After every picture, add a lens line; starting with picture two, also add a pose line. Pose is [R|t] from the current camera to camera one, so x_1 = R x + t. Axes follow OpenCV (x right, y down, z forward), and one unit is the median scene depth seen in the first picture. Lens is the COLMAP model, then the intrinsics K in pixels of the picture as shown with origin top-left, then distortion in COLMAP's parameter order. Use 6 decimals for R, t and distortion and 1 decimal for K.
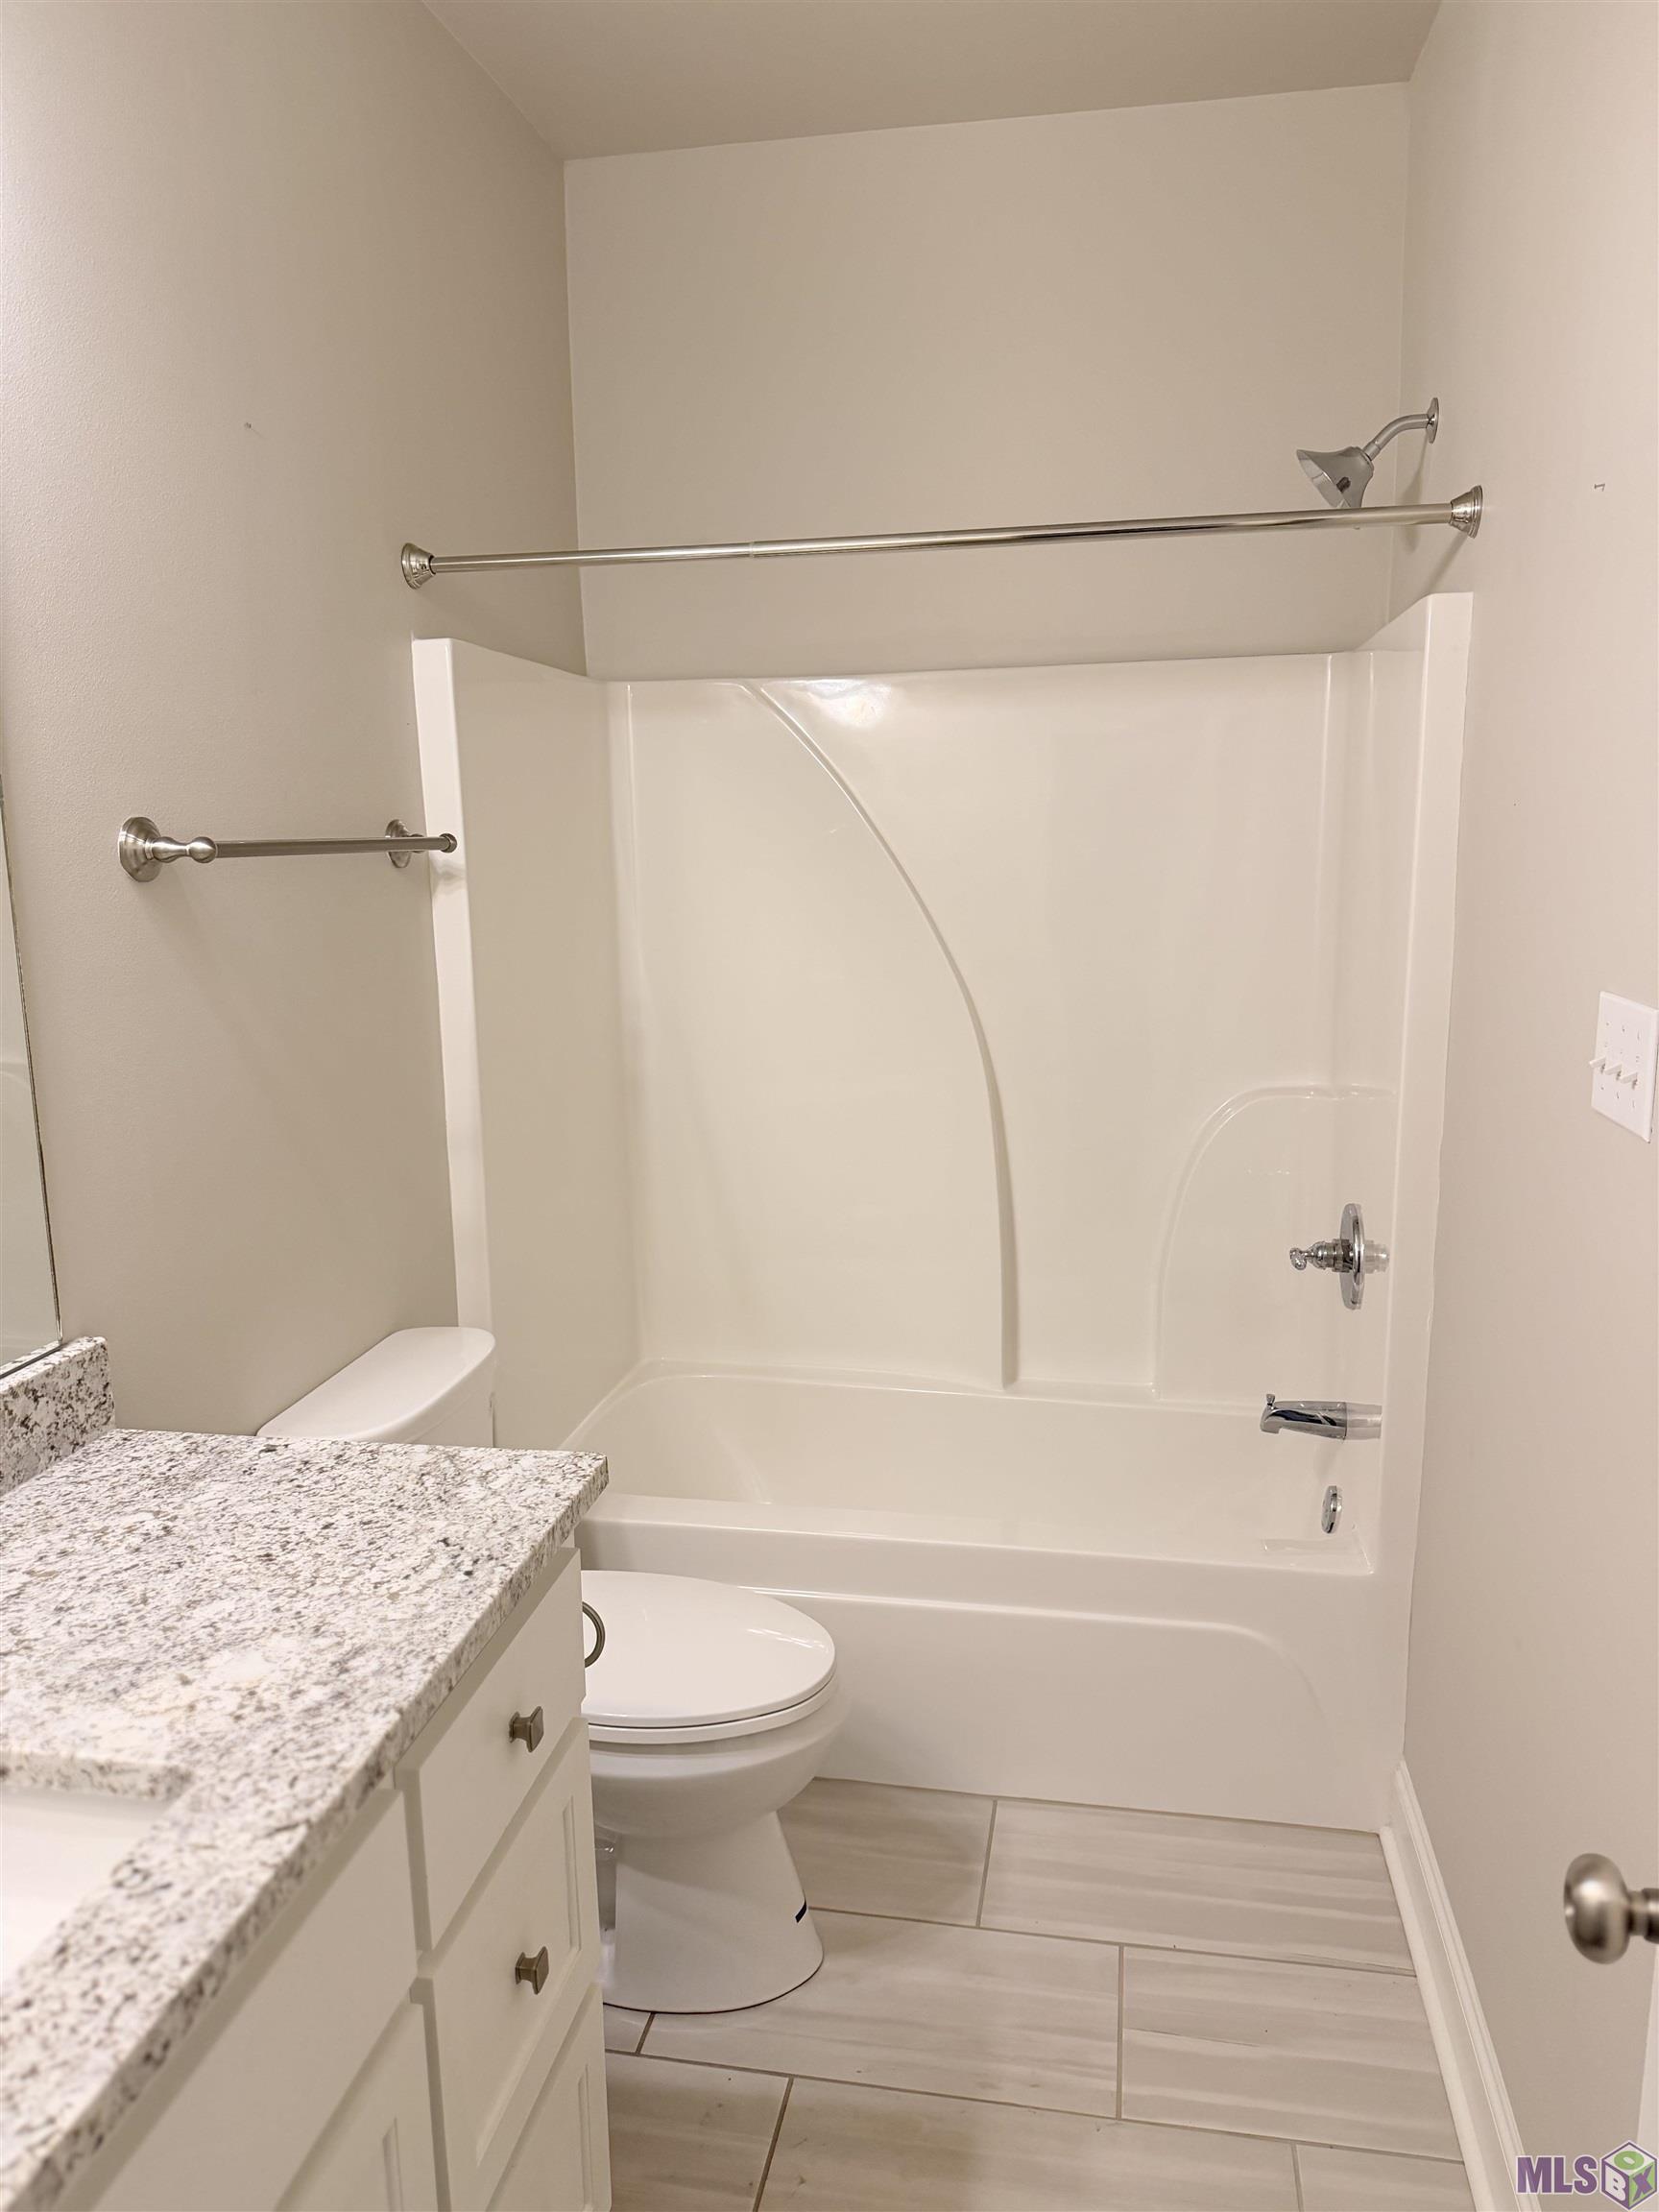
lens RADIAL K [[1511.0, 0, 829.5], [0, 1511.0, 1106.0], [0, 0, 1]] dist [-0.040903, 0.010243]
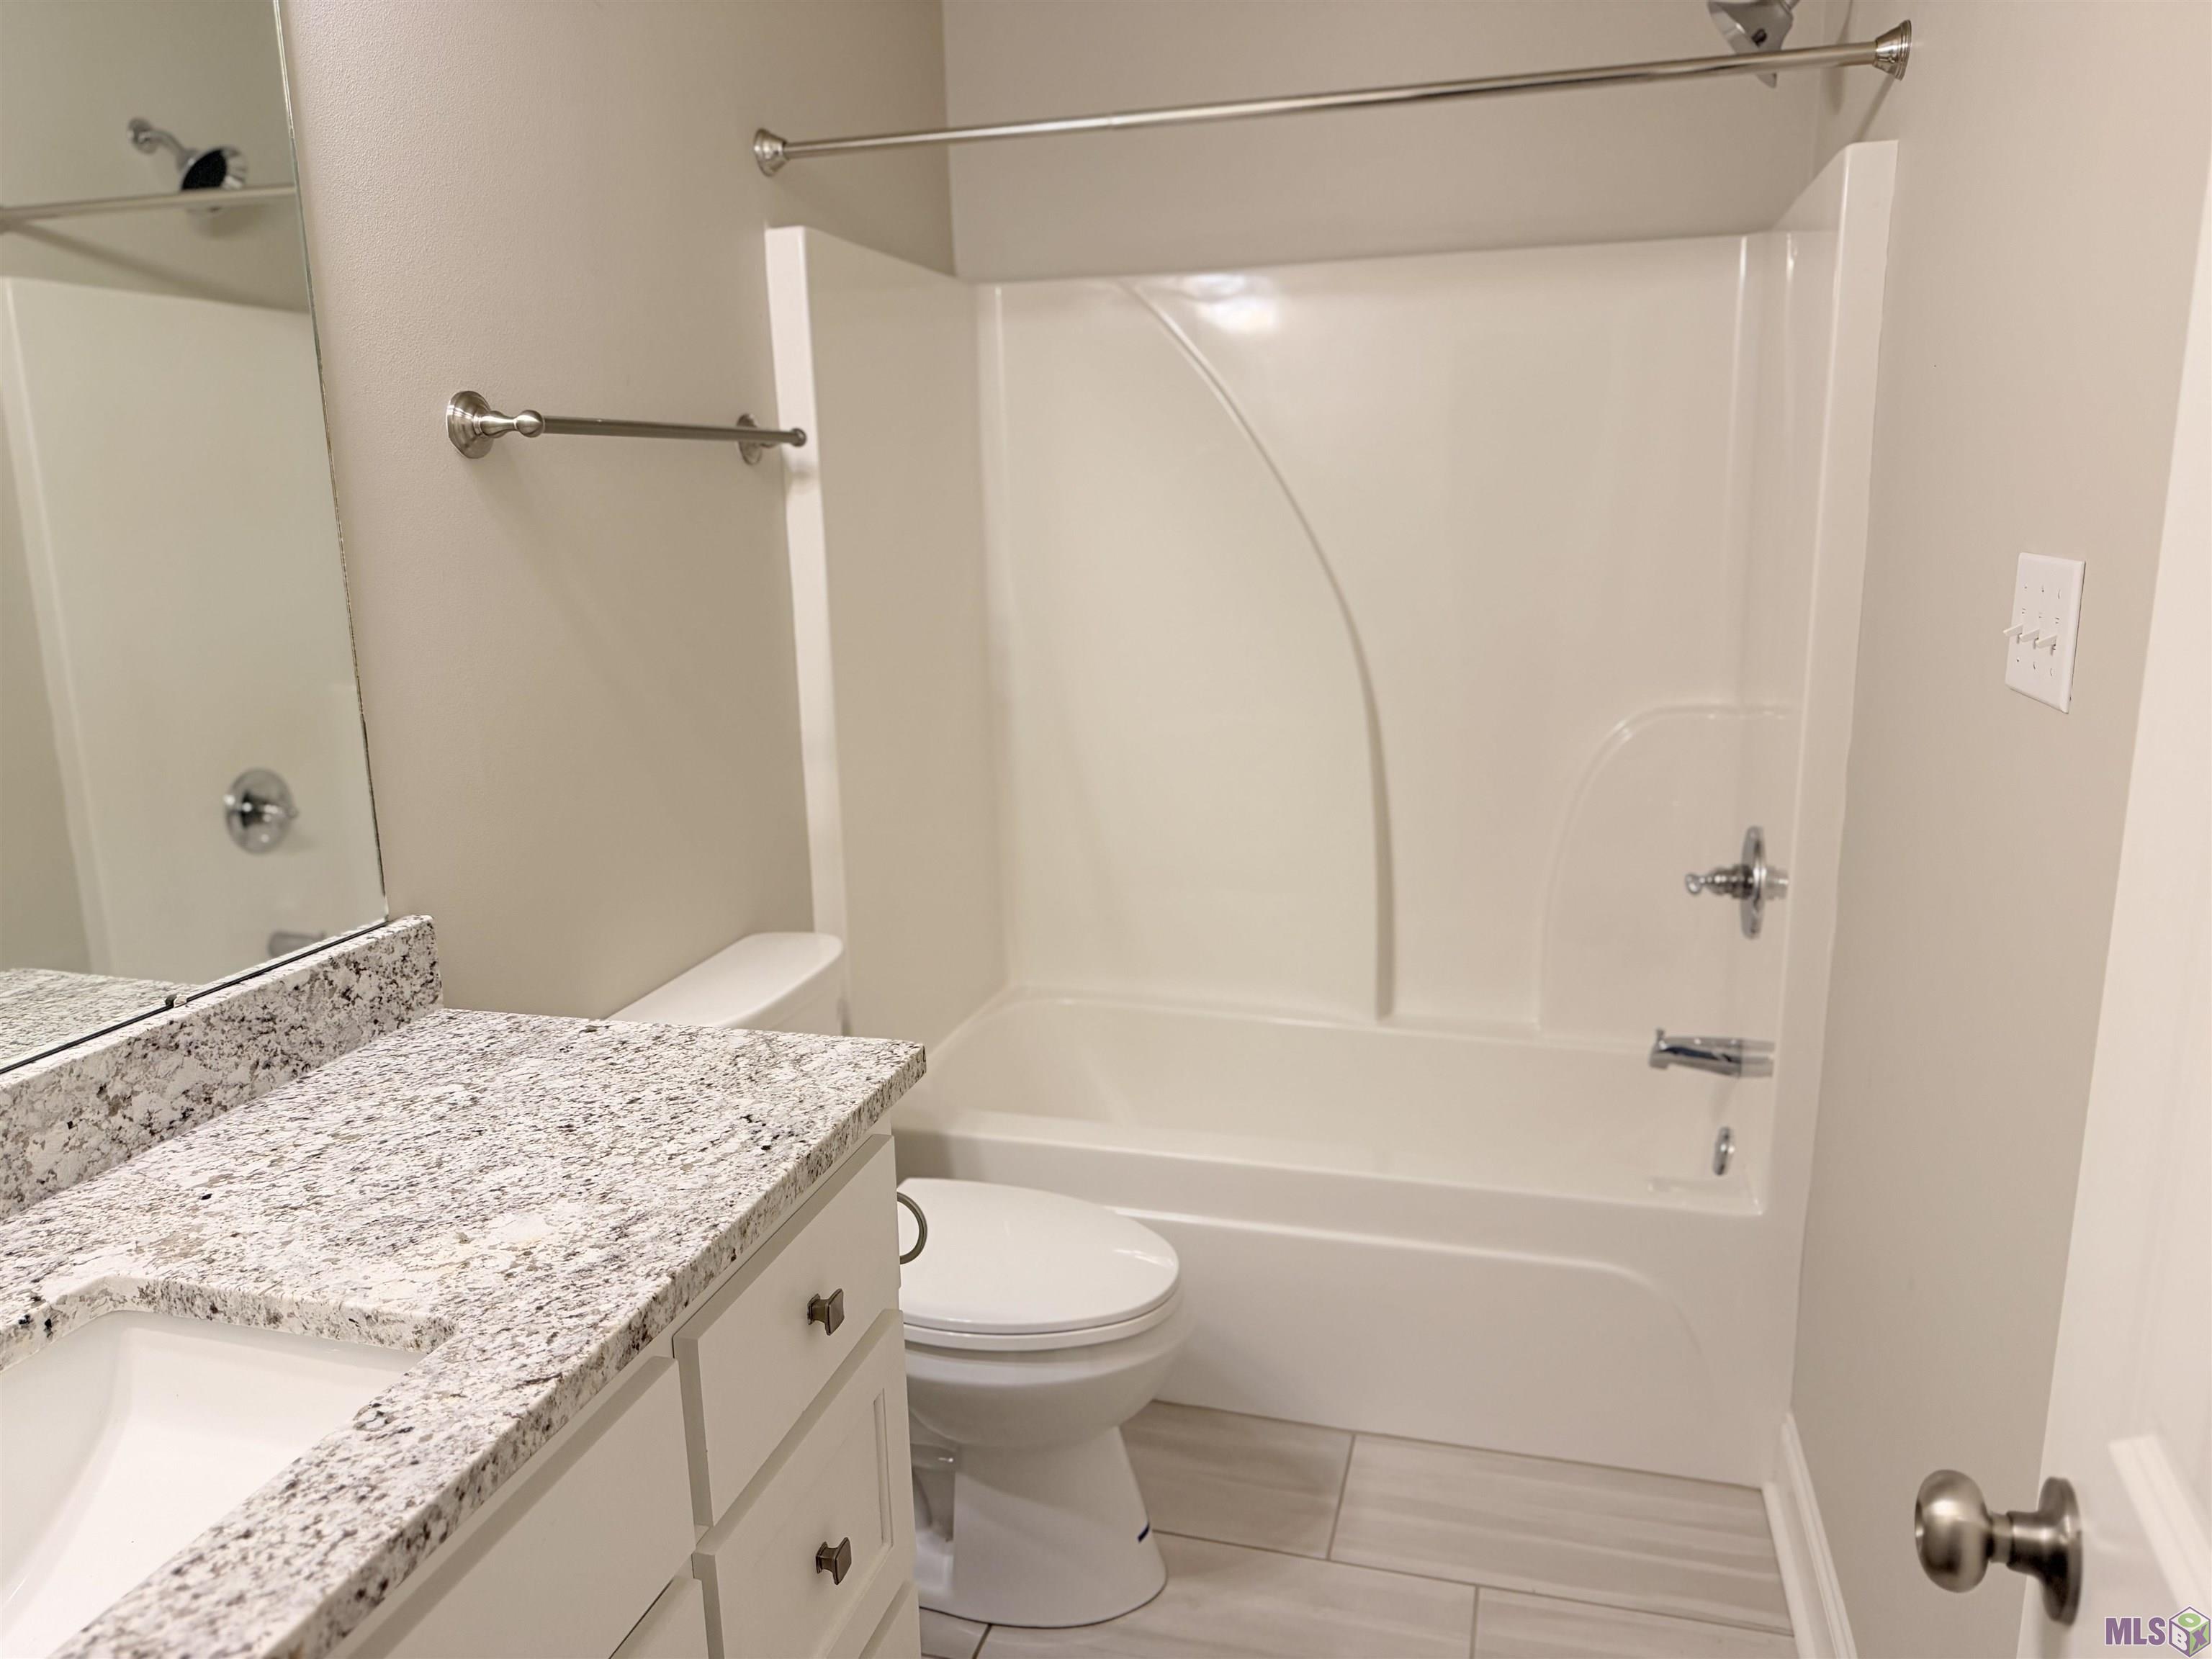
lens RADIAL K [[1511.0, 0, 1106.0], [0, 1511.0, 829.5], [0, 0, 1]] dist [-0.040903, 0.010243]
pose [[0.995616, 0.013781, -0.092509, 0.064815], [-0.010098, 0.999142, 0.040166, 0.065970], [0.092983, -0.039056, 0.994901, 0.067747]]
